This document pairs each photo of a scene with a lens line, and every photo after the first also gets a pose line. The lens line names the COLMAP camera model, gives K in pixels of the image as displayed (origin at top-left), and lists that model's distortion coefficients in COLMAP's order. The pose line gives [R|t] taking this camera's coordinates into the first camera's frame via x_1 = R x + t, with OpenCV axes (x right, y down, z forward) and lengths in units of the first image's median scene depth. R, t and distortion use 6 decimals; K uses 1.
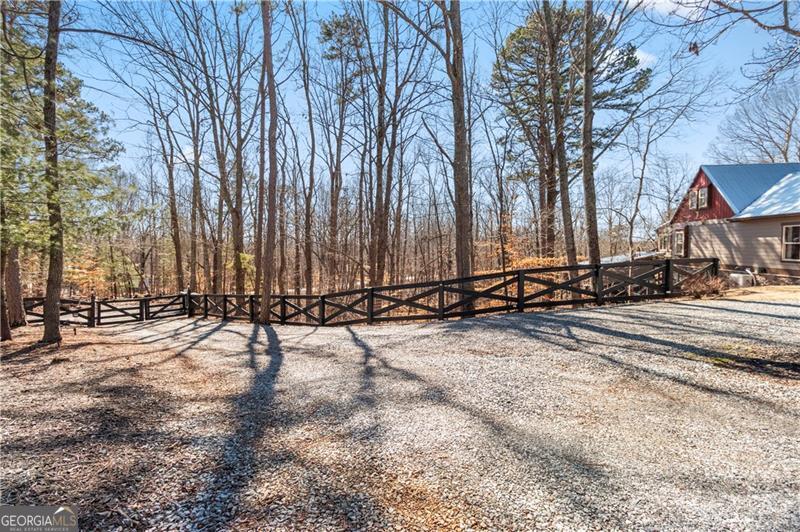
lens RADIAL K [[360.6, 0, 398.6], [0, 360.6, 260.3], [0, 0, 1]] dist [-0.000130, 0.000203]
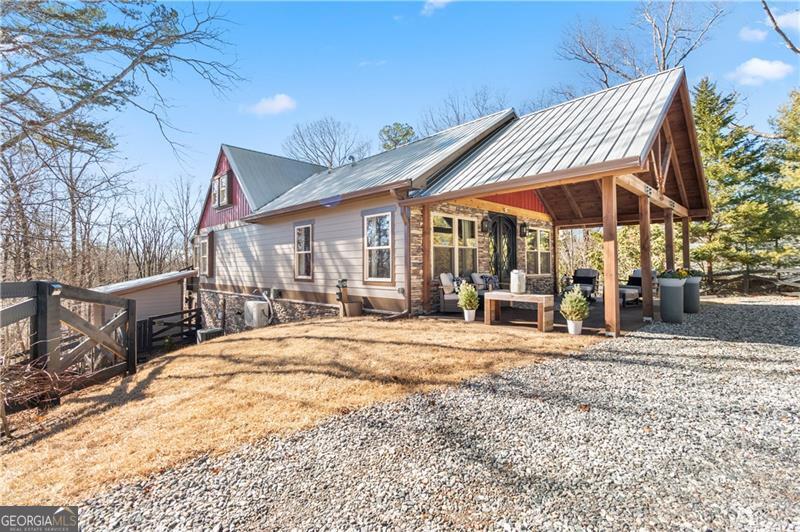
lens RADIAL K [[374.1, 0, 399.6], [0, 374.1, 254.3], [0, 0, 1]] dist [0.001264, 0.000629]
pose [[0.567598, 0.011871, 0.823220, 0.454518], [0.047405, 0.997766, -0.047073, -0.002171], [-0.821940, 0.065743, 0.565767, 0.334308]]
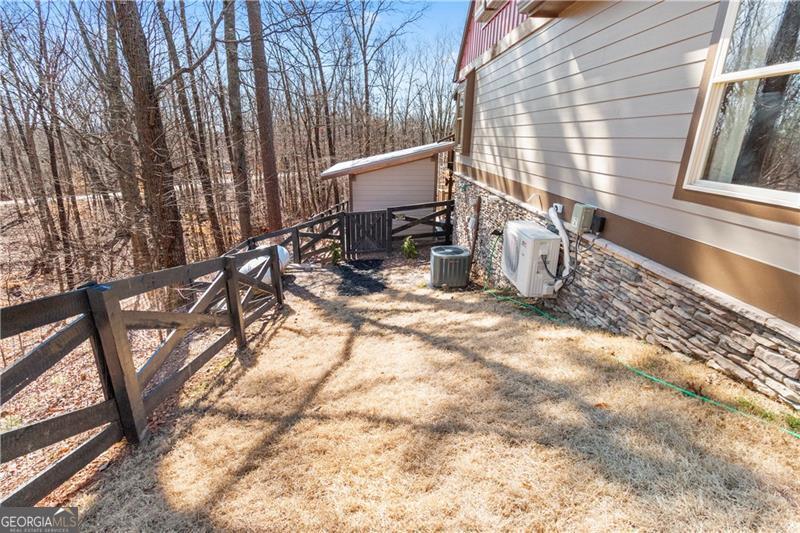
lens RADIAL K [[374.1, 0, 399.6], [0, 374.1, 254.8], [0, 0, 1]] dist [0.001264, 0.000629]
pose [[0.969868, -0.070228, 0.233291, 0.671472], [0.005772, 0.963908, 0.266174, -0.013614], [-0.243564, -0.256807, 0.935268, 0.646729]]
